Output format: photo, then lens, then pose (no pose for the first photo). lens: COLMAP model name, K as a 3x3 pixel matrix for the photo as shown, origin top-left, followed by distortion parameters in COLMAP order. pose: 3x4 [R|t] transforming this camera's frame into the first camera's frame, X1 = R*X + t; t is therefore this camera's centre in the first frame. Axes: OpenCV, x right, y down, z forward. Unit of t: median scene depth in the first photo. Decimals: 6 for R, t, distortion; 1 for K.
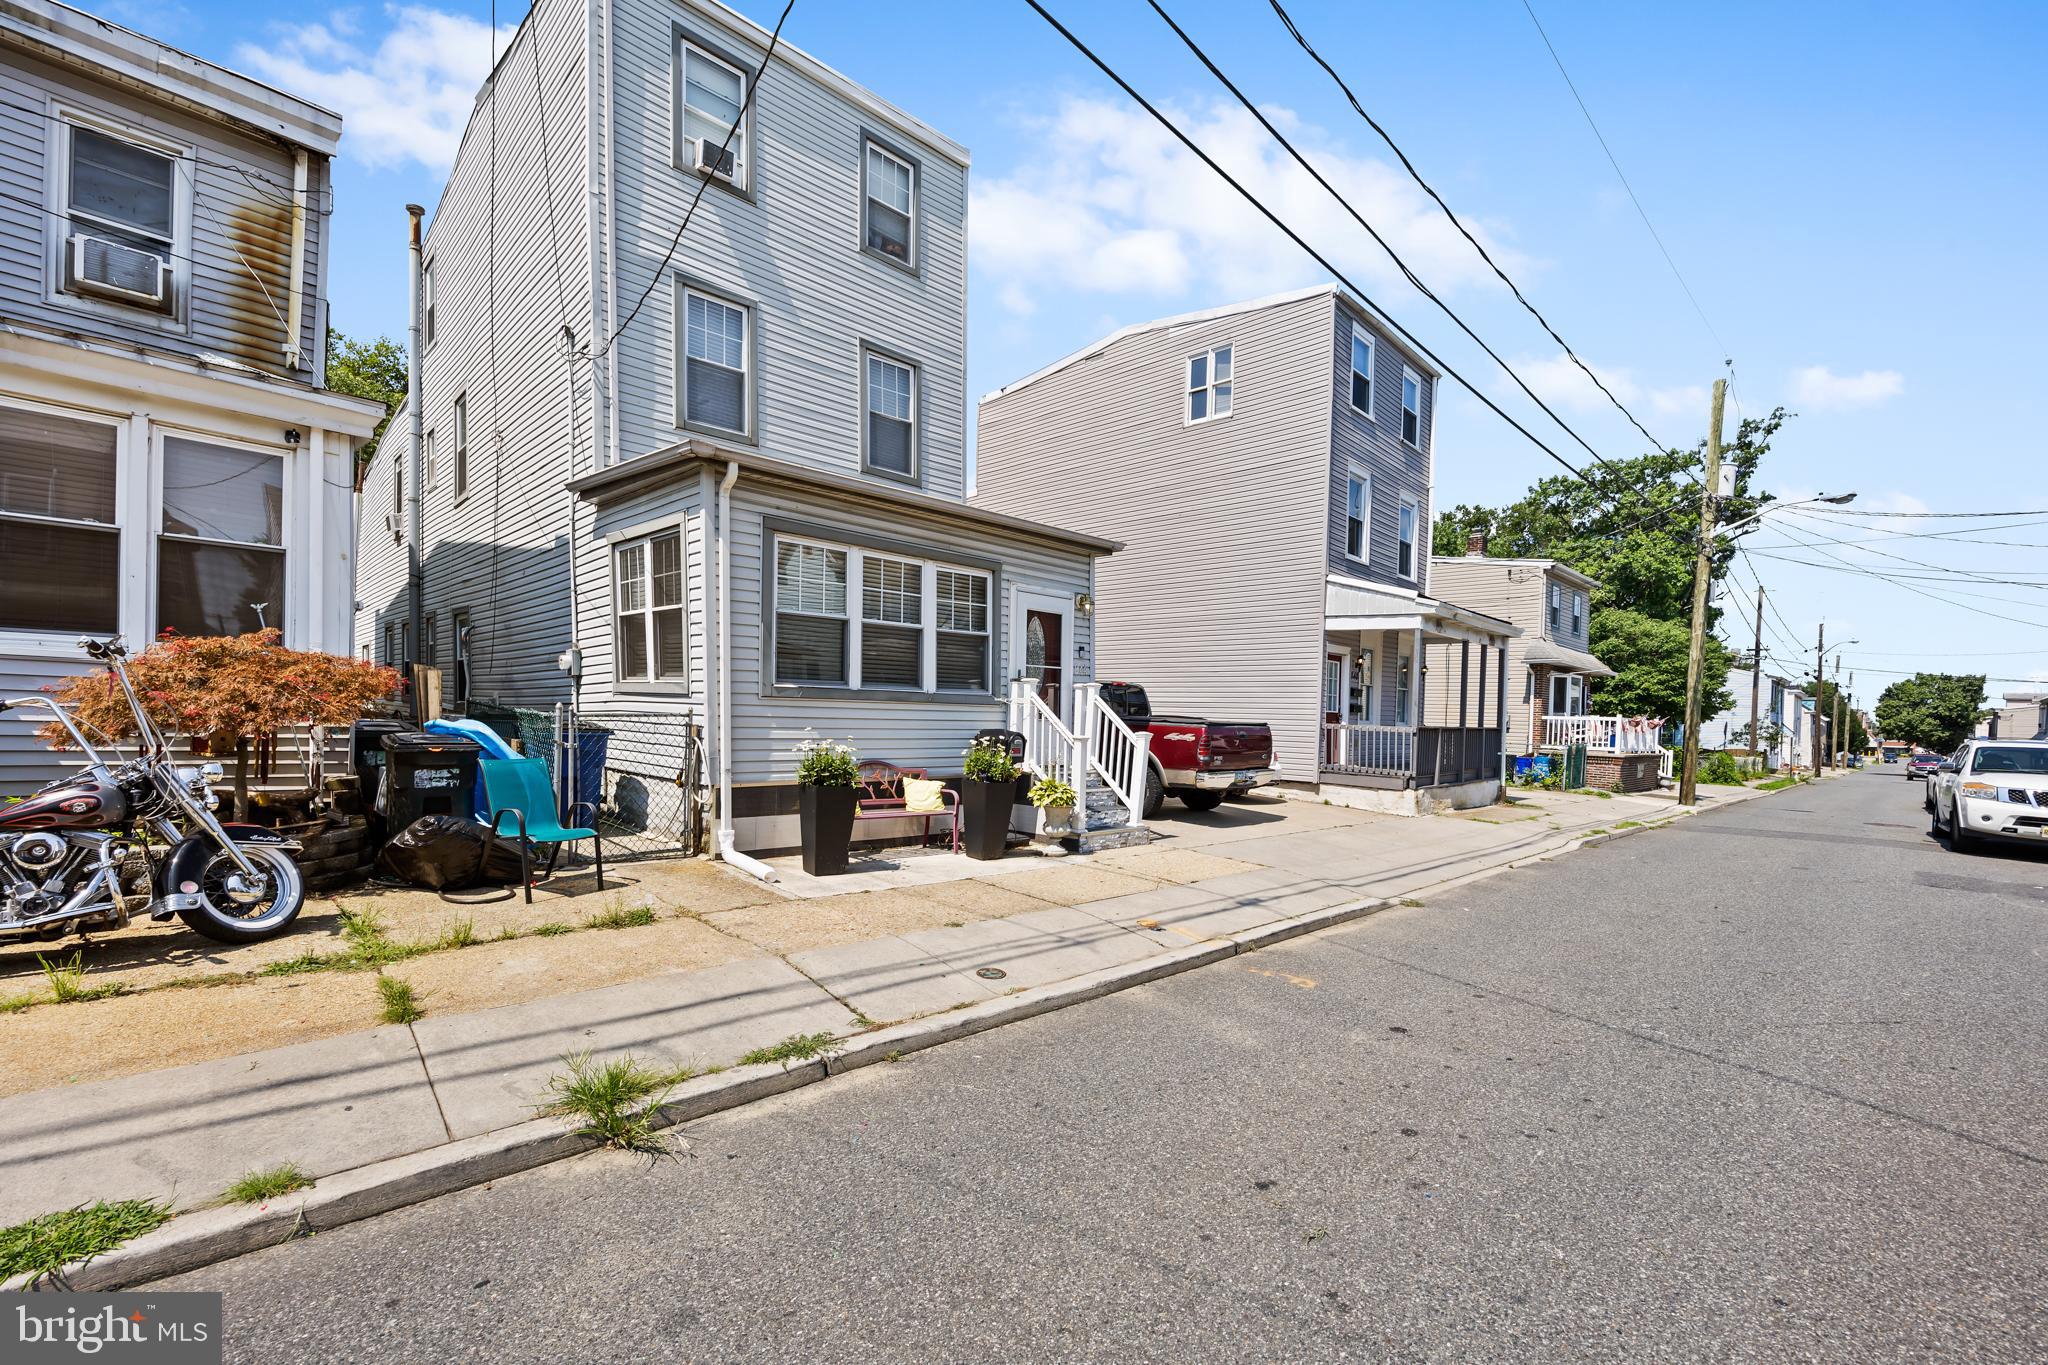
lens RADIAL K [[930.5, 0, 1025.9], [0, 930.5, 767.2], [0, 0, 1]] dist [-0.000861, -0.000365]
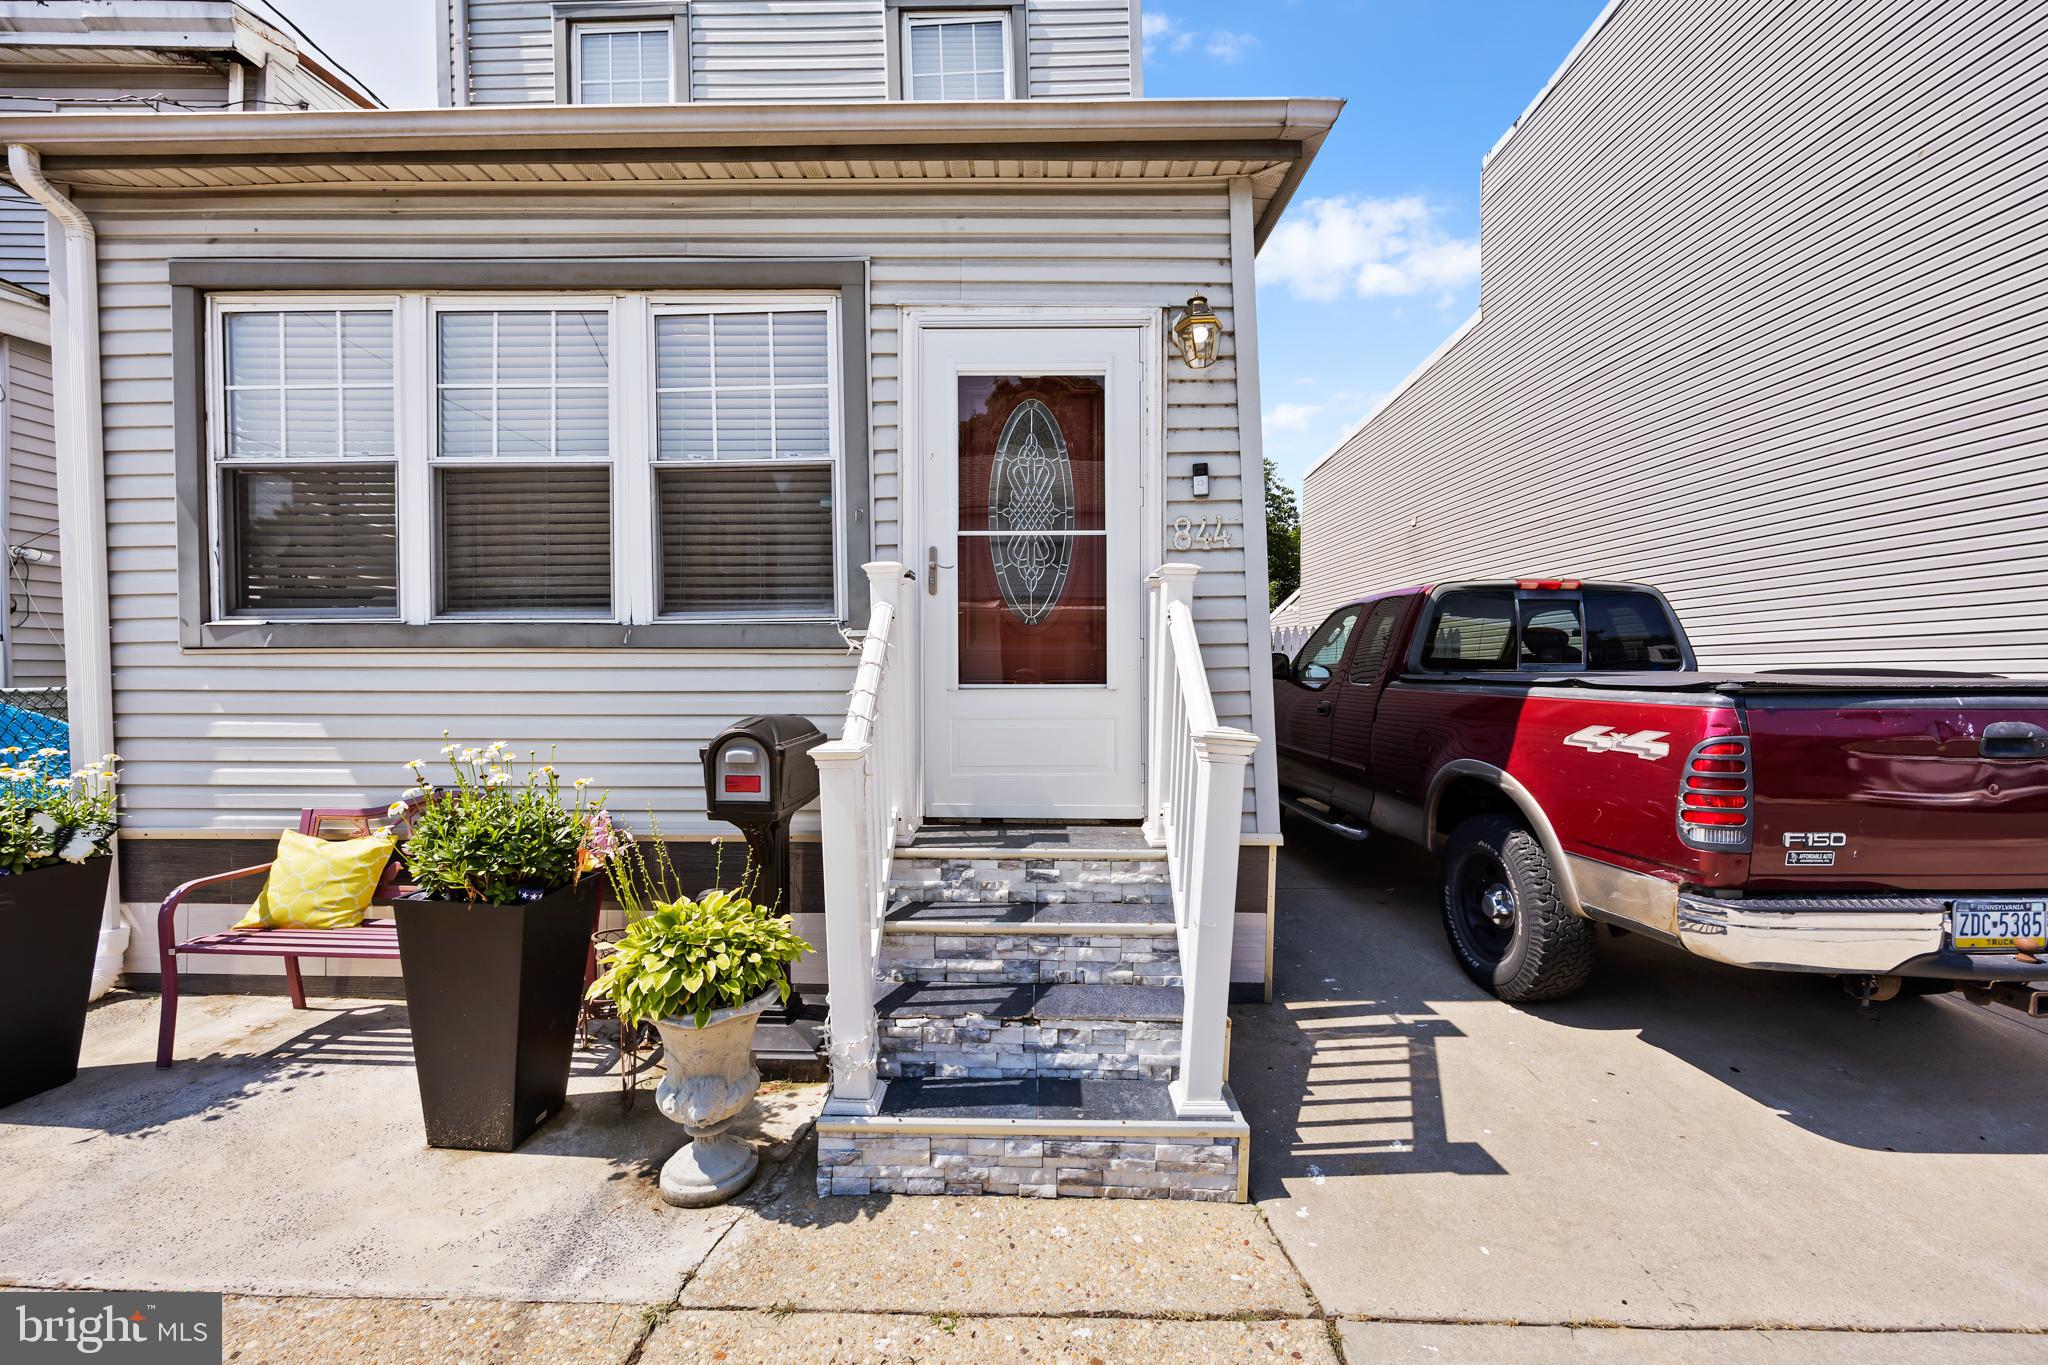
lens RADIAL K [[835.0, 0, 1014.2], [0, 835.0, 695.0], [0, 0, 1]] dist [-0.001202, -0.000312]
pose [[0.692889, -0.010358, -0.720970, 0.249626], [-0.023987, 0.999012, -0.037405, -0.037633], [0.720646, 0.043212, 0.691956, 0.817824]]
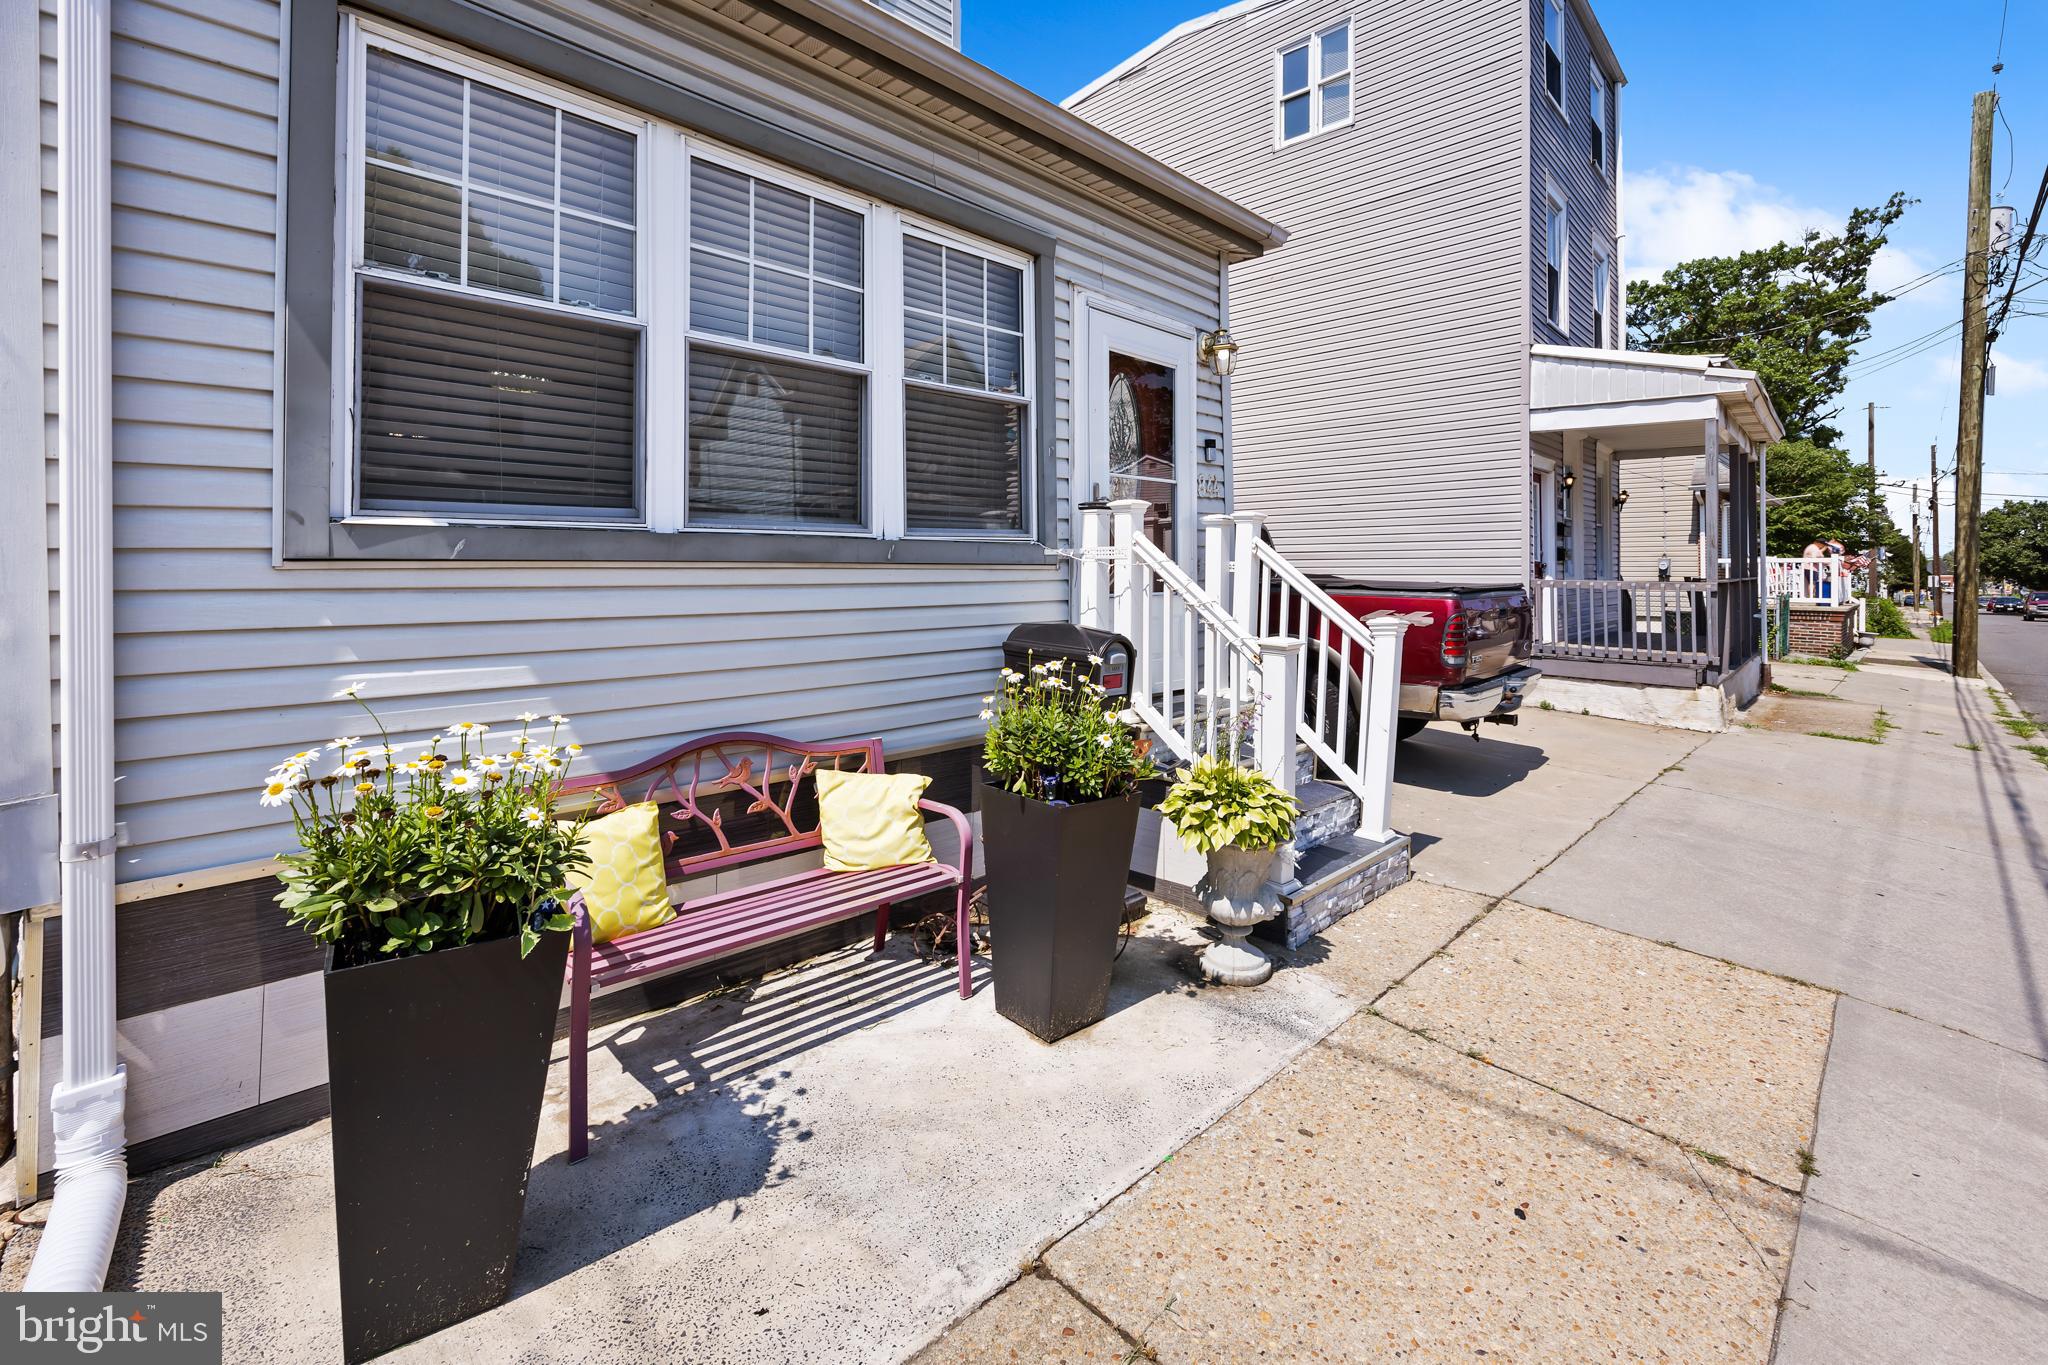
lens RADIAL K [[901.0, 0, 1013.9], [0, 901.0, 559.2], [0, 0, 1]] dist [-0.000619, -0.000068]
pose [[0.999740, -0.022787, 0.000997, -0.048247], [0.022803, 0.997588, -0.065566, -0.042557], [0.000499, 0.065572, 0.997848, 0.584592]]
